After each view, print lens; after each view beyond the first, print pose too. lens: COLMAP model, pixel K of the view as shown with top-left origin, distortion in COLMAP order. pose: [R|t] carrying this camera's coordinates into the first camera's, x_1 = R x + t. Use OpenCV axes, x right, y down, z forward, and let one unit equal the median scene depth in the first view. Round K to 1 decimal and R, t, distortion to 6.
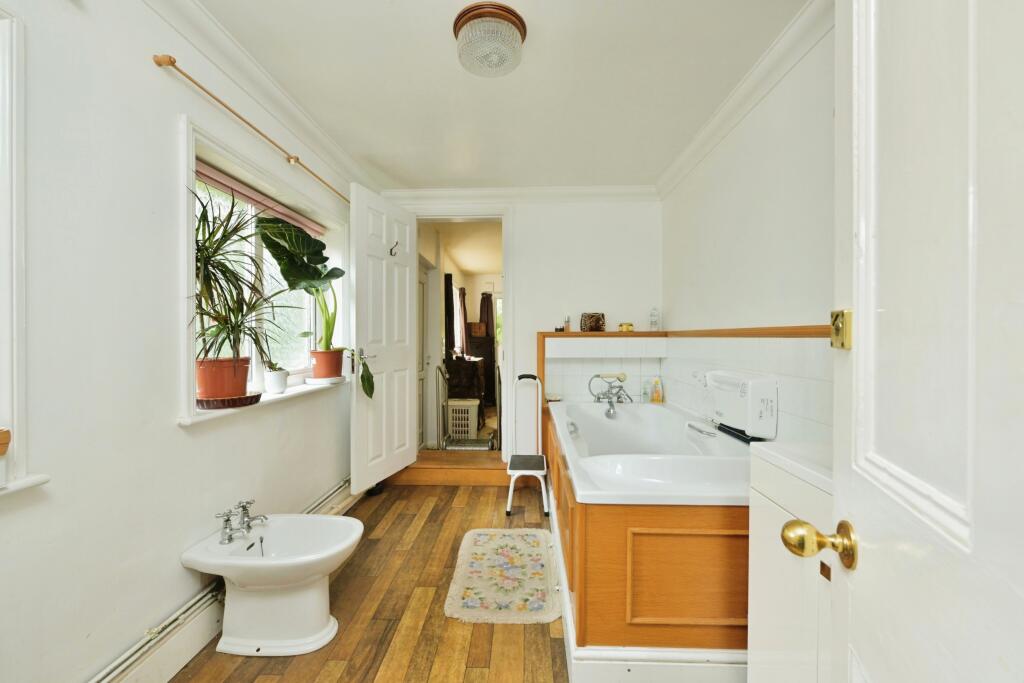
lens RADIAL K [[409.5, 0, 525.9], [0, 409.5, 335.8], [0, 0, 1]] dist [-0.002180, -0.000819]
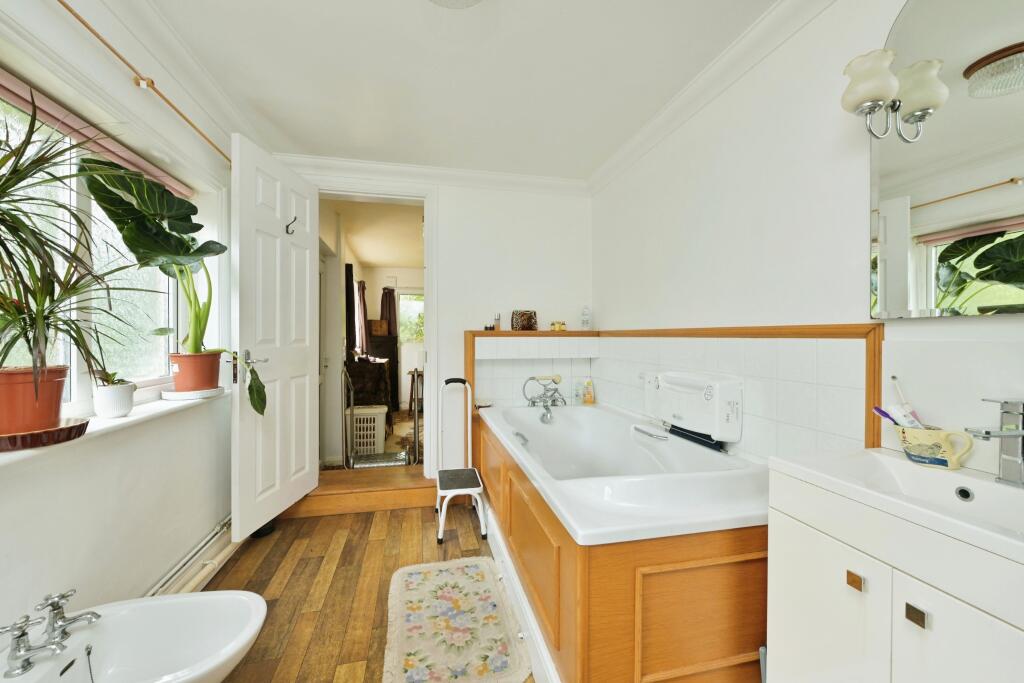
lens RADIAL K [[409.5, 0, 525.9], [0, 409.5, 335.8], [0, 0, 1]] dist [-0.002180, -0.000819]
pose [[0.969153, 0.004014, 0.246427, -0.088566], [-0.004479, 0.999989, 0.001329, 0.000471], [-0.246419, -0.002392, 0.969161, 0.133606]]
